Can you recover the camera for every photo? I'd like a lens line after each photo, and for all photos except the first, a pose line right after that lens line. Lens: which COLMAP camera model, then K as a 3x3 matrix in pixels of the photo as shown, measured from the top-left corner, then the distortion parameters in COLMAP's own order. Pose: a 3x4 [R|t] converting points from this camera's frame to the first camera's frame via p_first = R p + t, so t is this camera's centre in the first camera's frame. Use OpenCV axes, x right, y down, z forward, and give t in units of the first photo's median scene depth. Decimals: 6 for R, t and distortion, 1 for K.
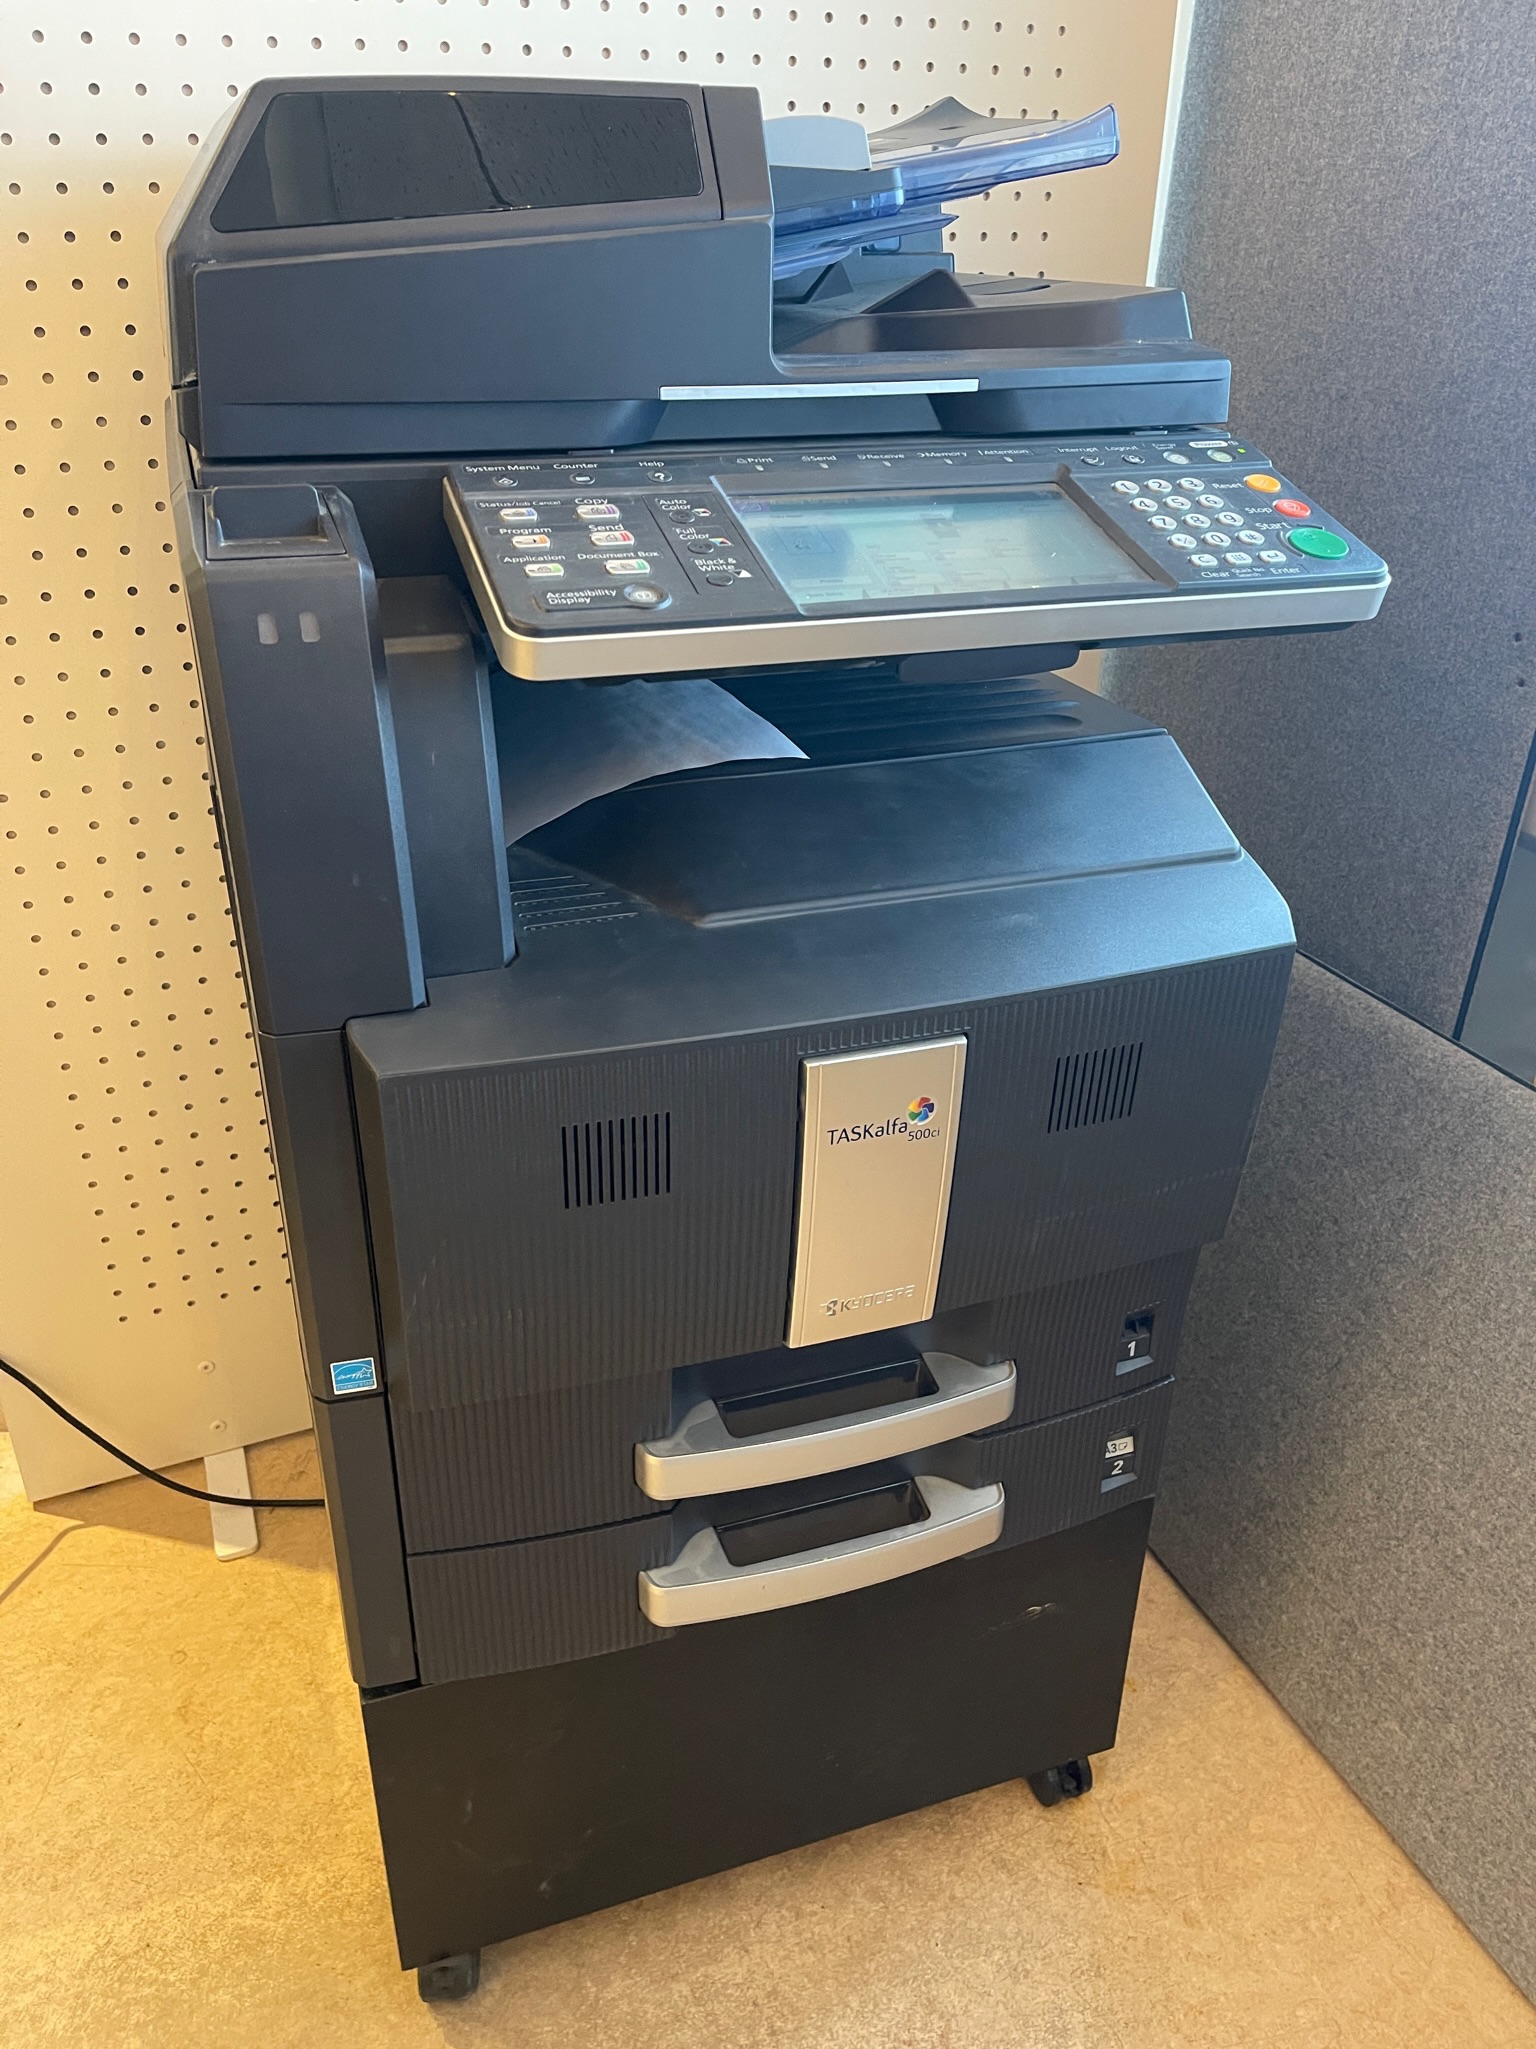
lens RADIAL K [[1551.2, 0, 768.0], [0, 1551.2, 1024.5], [0, 0, 1]] dist [0.072856, -0.099926]
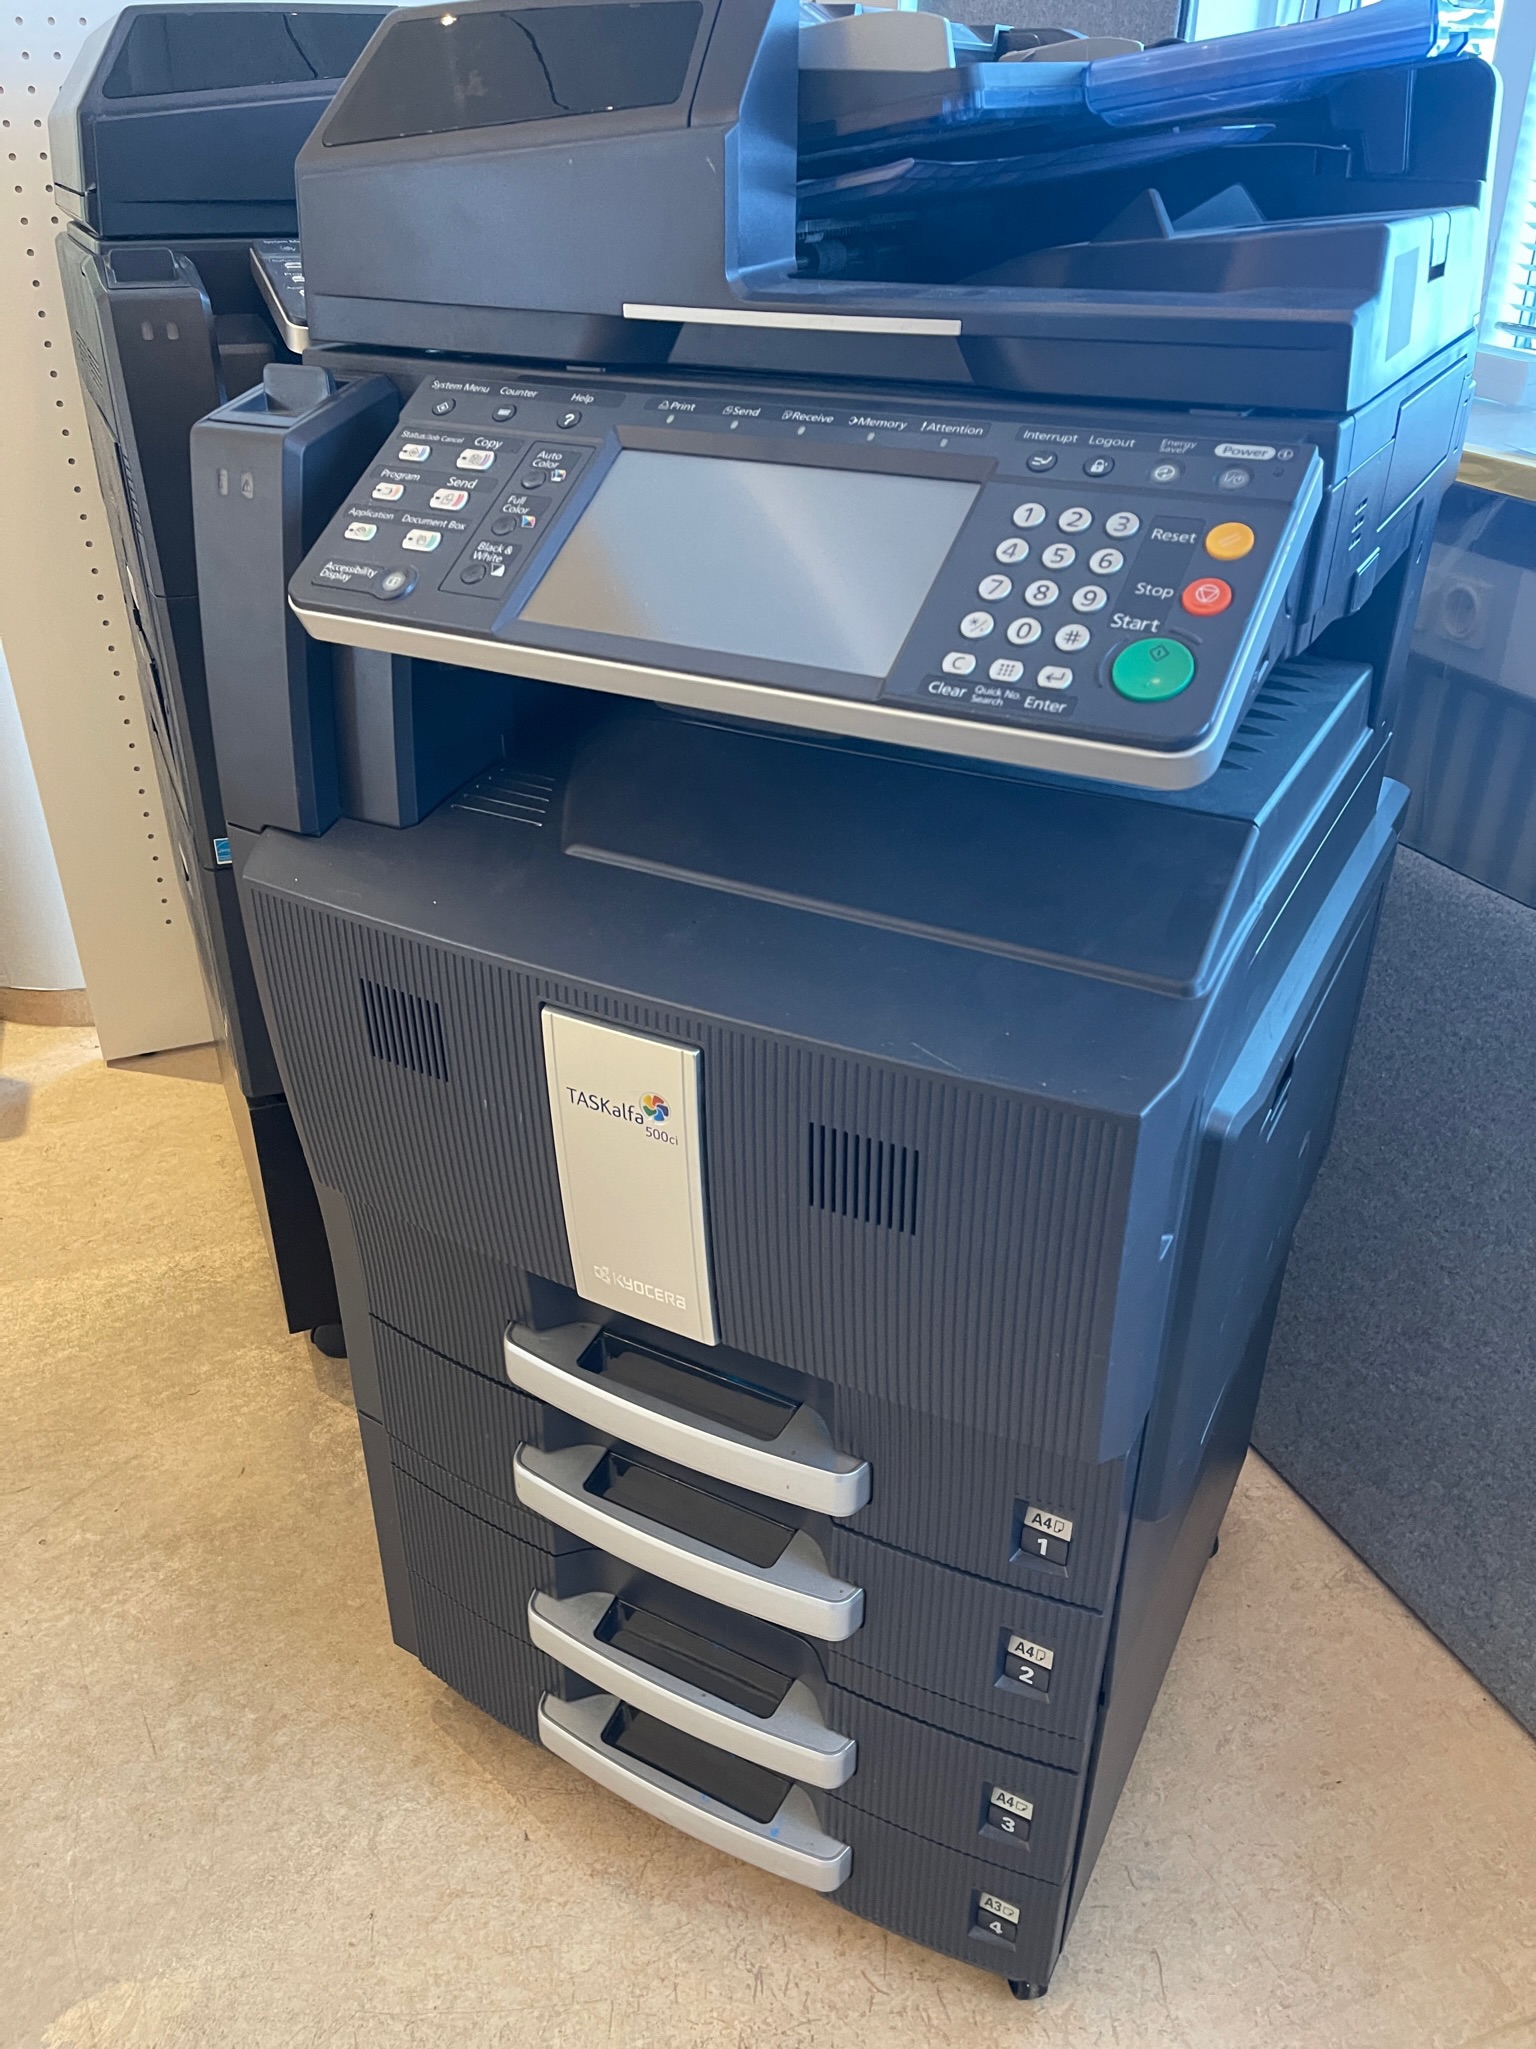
lens RADIAL K [[1513.6, 0, 768.0], [0, 1513.6, 1024.5], [0, 0, 1]] dist [0.093346, -0.107384]
pose [[0.676777, 0.350833, -0.647217, 0.501994], [-0.332704, 0.930002, 0.156222, -0.109714], [0.656720, 0.109604, 0.746127, 0.253777]]
